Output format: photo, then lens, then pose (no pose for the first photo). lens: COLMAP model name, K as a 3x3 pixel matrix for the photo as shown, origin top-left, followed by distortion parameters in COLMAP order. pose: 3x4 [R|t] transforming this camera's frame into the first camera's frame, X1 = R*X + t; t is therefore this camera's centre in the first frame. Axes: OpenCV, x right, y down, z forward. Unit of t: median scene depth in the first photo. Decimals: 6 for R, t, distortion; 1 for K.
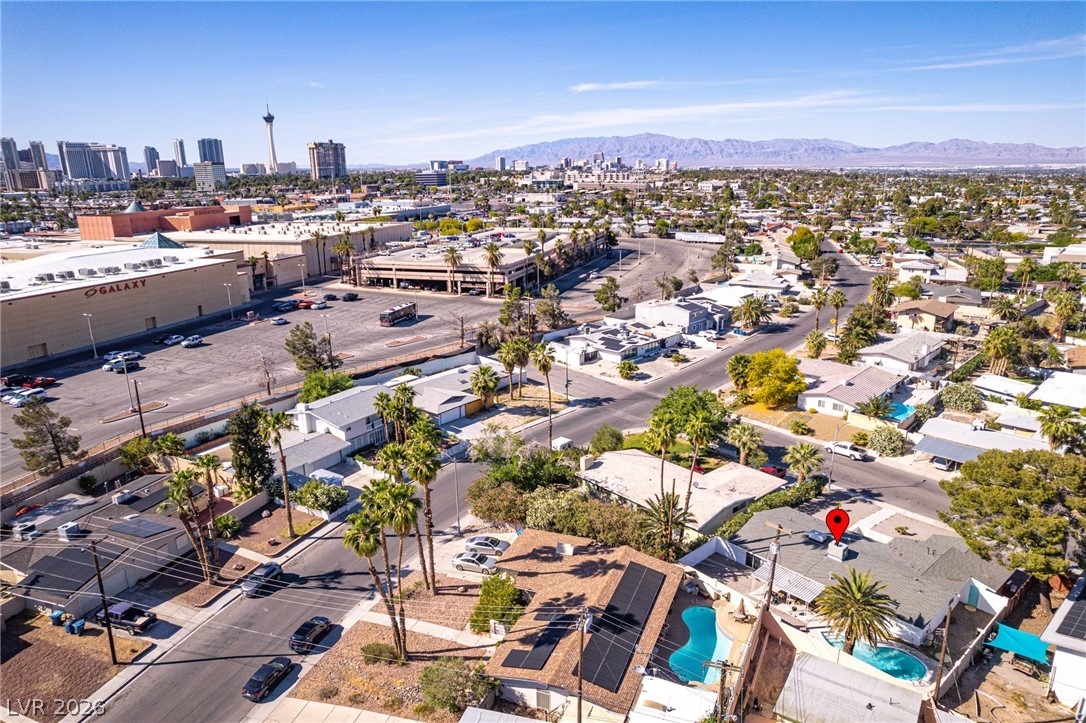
lens RADIAL K [[693.4, 0, 546.7], [0, 693.4, 358.5], [0, 0, 1]] dist [-0.074057, 0.058520]
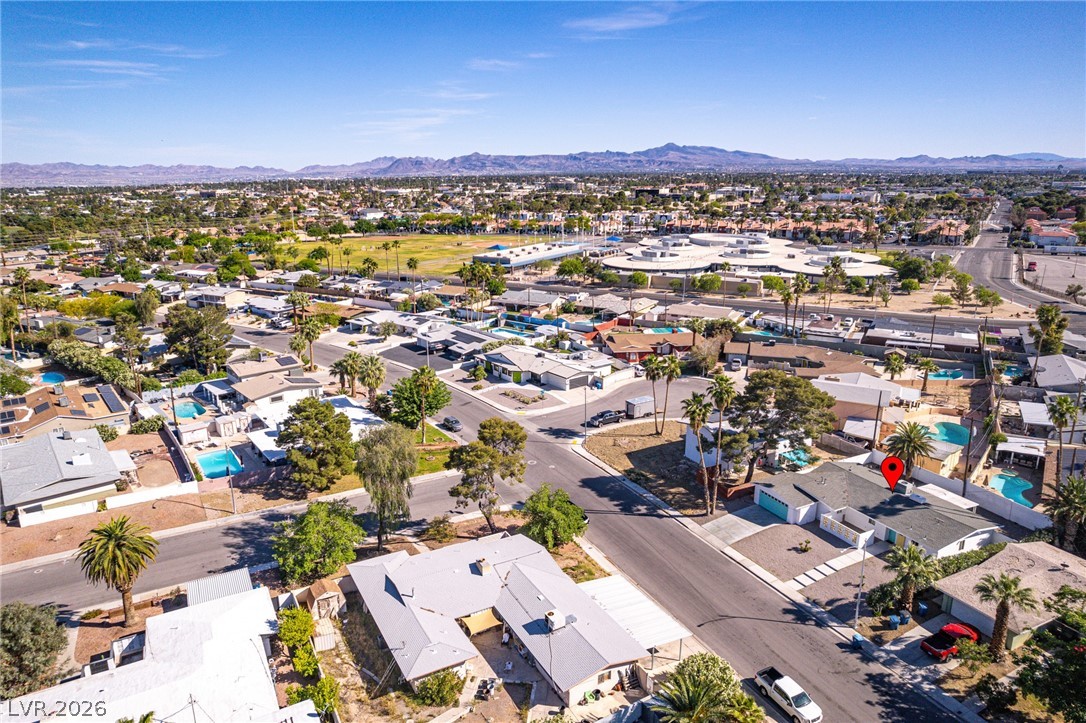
lens RADIAL K [[693.4, 0, 546.7], [0, 693.4, 358.5], [0, 0, 1]] dist [-0.074057, 0.058520]
pose [[-0.968698, -0.033631, 0.245956, 0.459603], [0.096618, 0.861582, 0.498338, -0.357703], [-0.228670, 0.506503, -0.831363, 1.251168]]
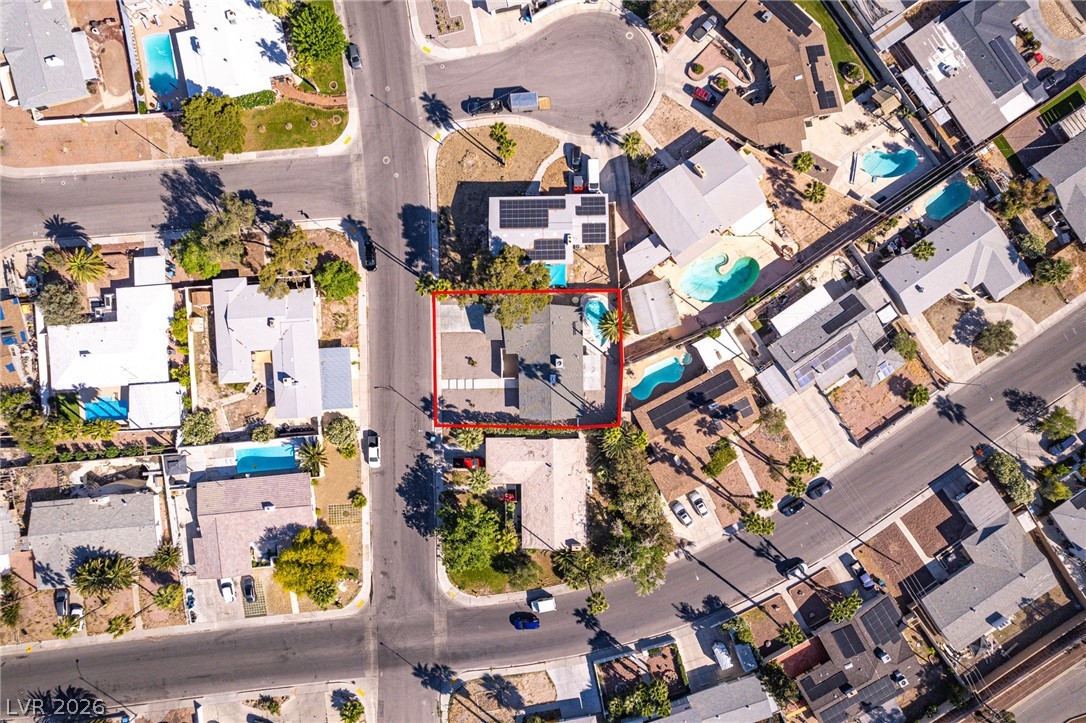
lens RADIAL K [[693.4, 0, 546.7], [0, 693.4, 358.5], [0, 0, 1]] dist [-0.074057, 0.058520]
pose [[-0.765660, -0.642944, 0.019700, 0.258249], [0.189441, -0.196119, 0.962107, -0.901720], [-0.614717, 0.740378, 0.271960, 0.316985]]
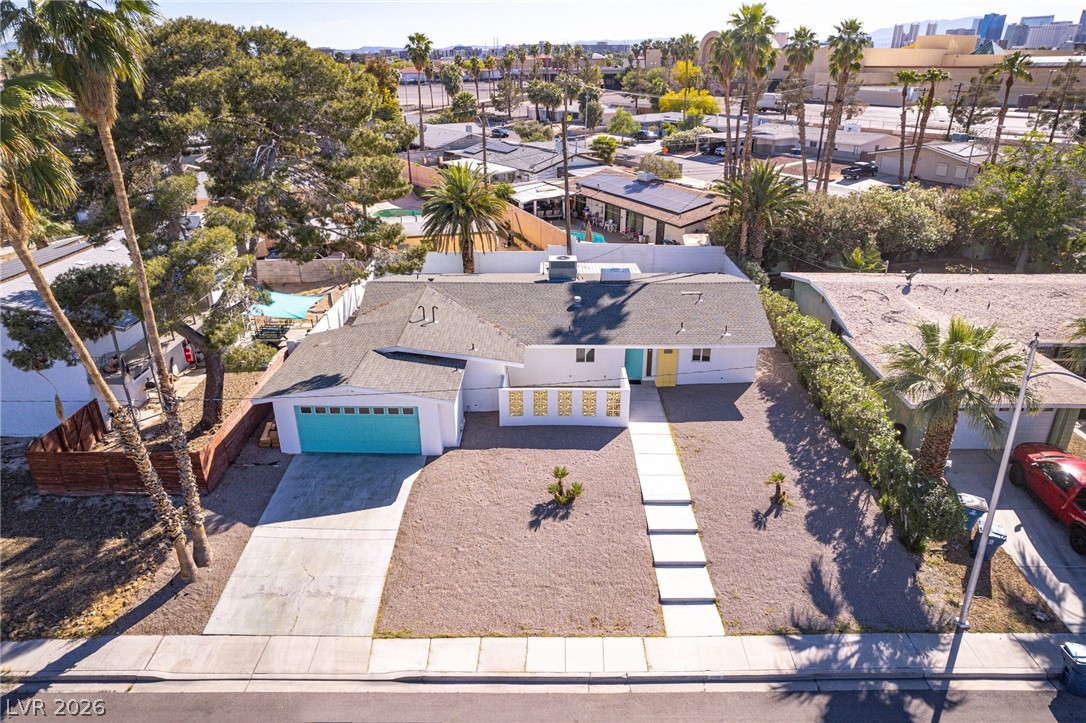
lens RADIAL K [[693.4, 0, 546.7], [0, 693.4, 358.5], [0, 0, 1]] dist [-0.074057, 0.058520]
pose [[-0.654378, 0.316989, -0.686519, 0.515852], [-0.188873, 0.810597, 0.554310, 0.018471], [0.732200, 0.492393, -0.470566, 0.791759]]
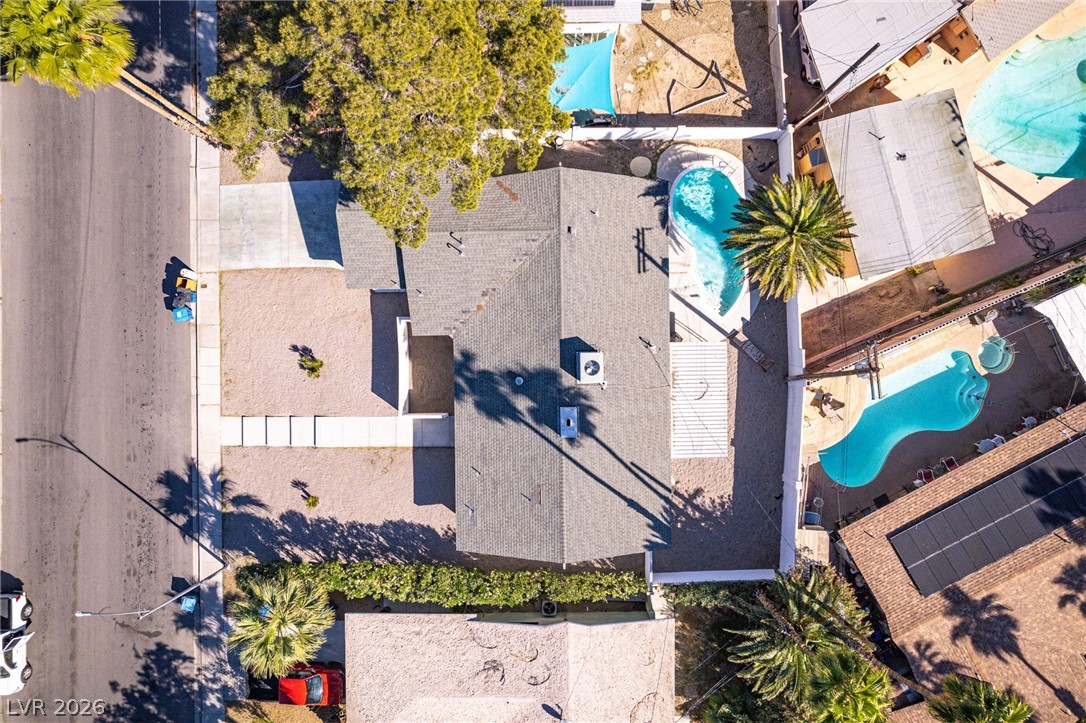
lens RADIAL K [[693.4, 0, 546.7], [0, 693.4, 358.5], [0, 0, 1]] dist [-0.074057, 0.058520]
pose [[-0.762547, -0.646480, 0.024200, 0.270762], [0.191790, -0.190182, 0.962833, -0.141589], [-0.617850, 0.738847, 0.269011, 0.535803]]
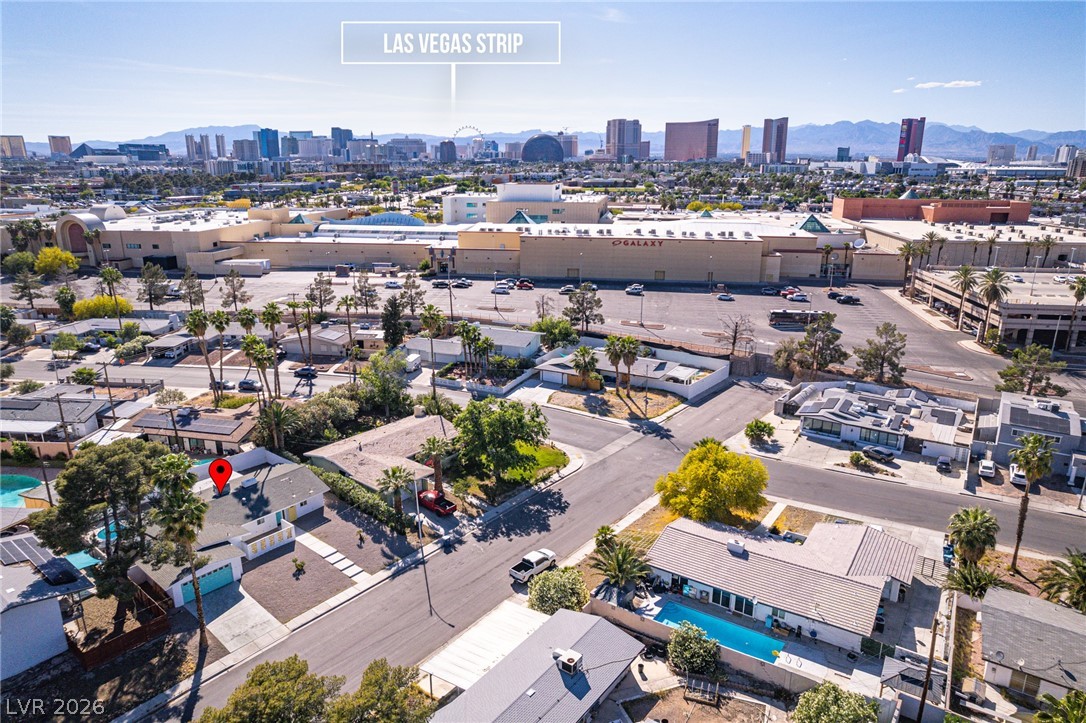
lens RADIAL K [[693.4, 0, 546.7], [0, 693.4, 358.5], [0, 0, 1]] dist [-0.074057, 0.058520]
pose [[0.190809, 0.282778, -0.940015, 0.963981], [-0.267756, 0.936290, 0.227307, -0.212045], [0.944404, 0.208322, 0.254368, 0.726087]]
